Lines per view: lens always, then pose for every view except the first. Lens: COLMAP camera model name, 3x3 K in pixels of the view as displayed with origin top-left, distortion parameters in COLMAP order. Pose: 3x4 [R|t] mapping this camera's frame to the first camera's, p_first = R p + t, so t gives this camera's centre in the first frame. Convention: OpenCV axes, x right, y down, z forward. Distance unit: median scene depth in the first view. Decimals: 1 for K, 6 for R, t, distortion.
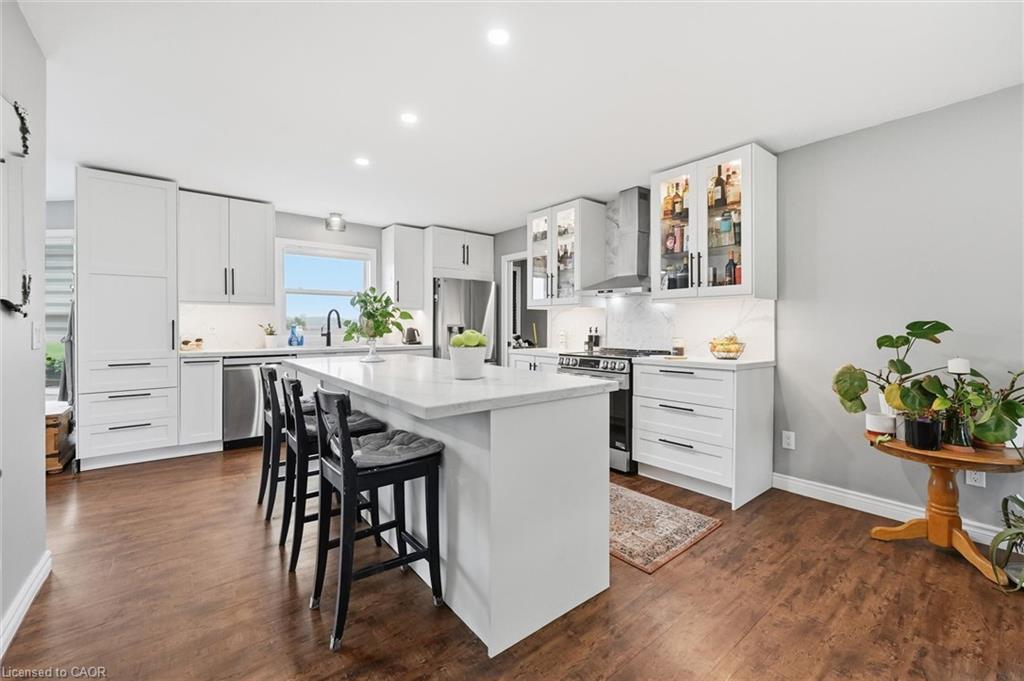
lens RADIAL K [[423.2, 0, 511.9], [0, 423.2, 327.2], [0, 0, 1]] dist [-0.001310, 0.000248]
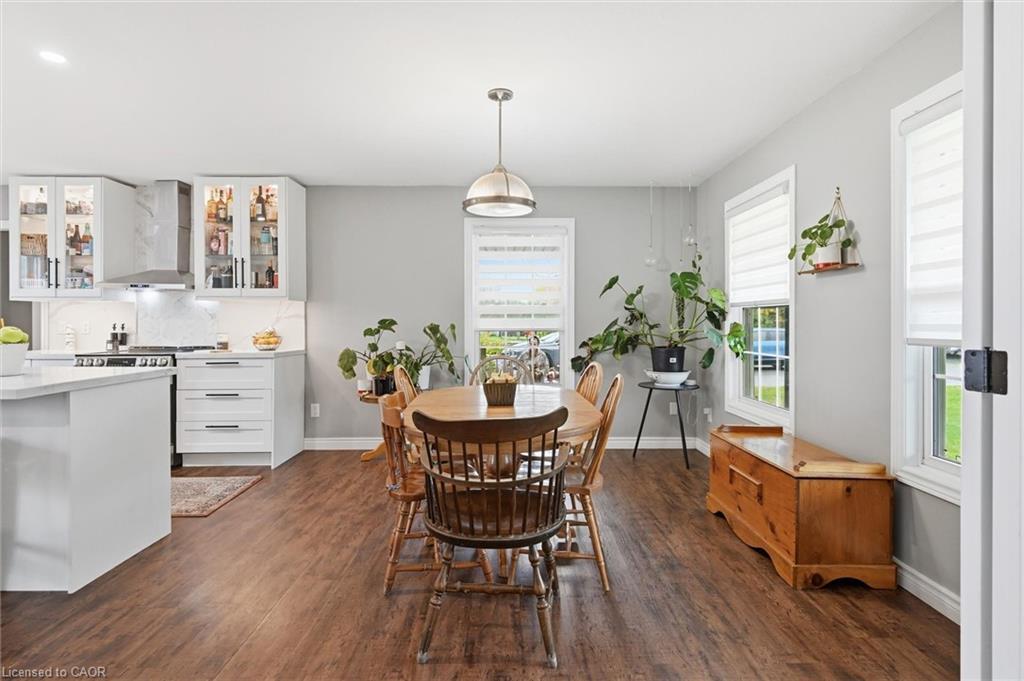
lens RADIAL K [[501.1, 0, 507.1], [0, 501.1, 324.7], [0, 0, 1]] dist [-0.001843, 0.000571]
pose [[0.616894, -0.005800, 0.787025, -0.175737], [0.003338, 0.999983, 0.004753, 0.000195], [-0.787039, -0.000305, 0.616903, -0.381987]]
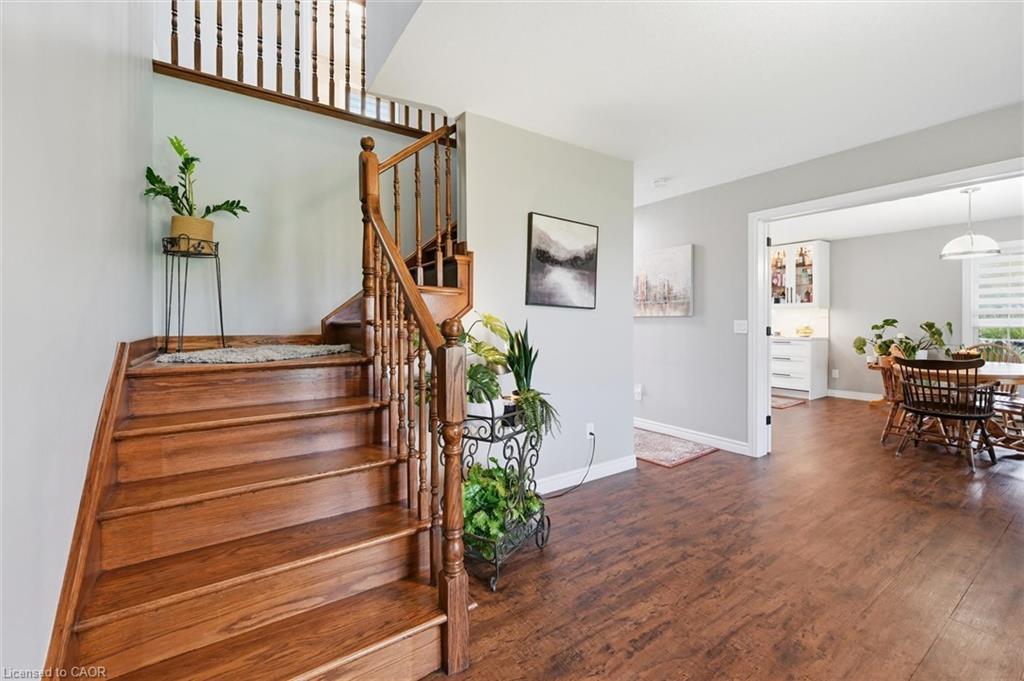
lens RADIAL K [[430.9, 0, 478.3], [0, 430.9, 325.9], [0, 0, 1]] dist [-0.051327, 0.010570]
pose [[0.990700, -0.006136, -0.135926, -0.811718], [0.007474, 0.999928, 0.009337, -0.010508], [0.135859, -0.010266, 0.990675, -1.278129]]
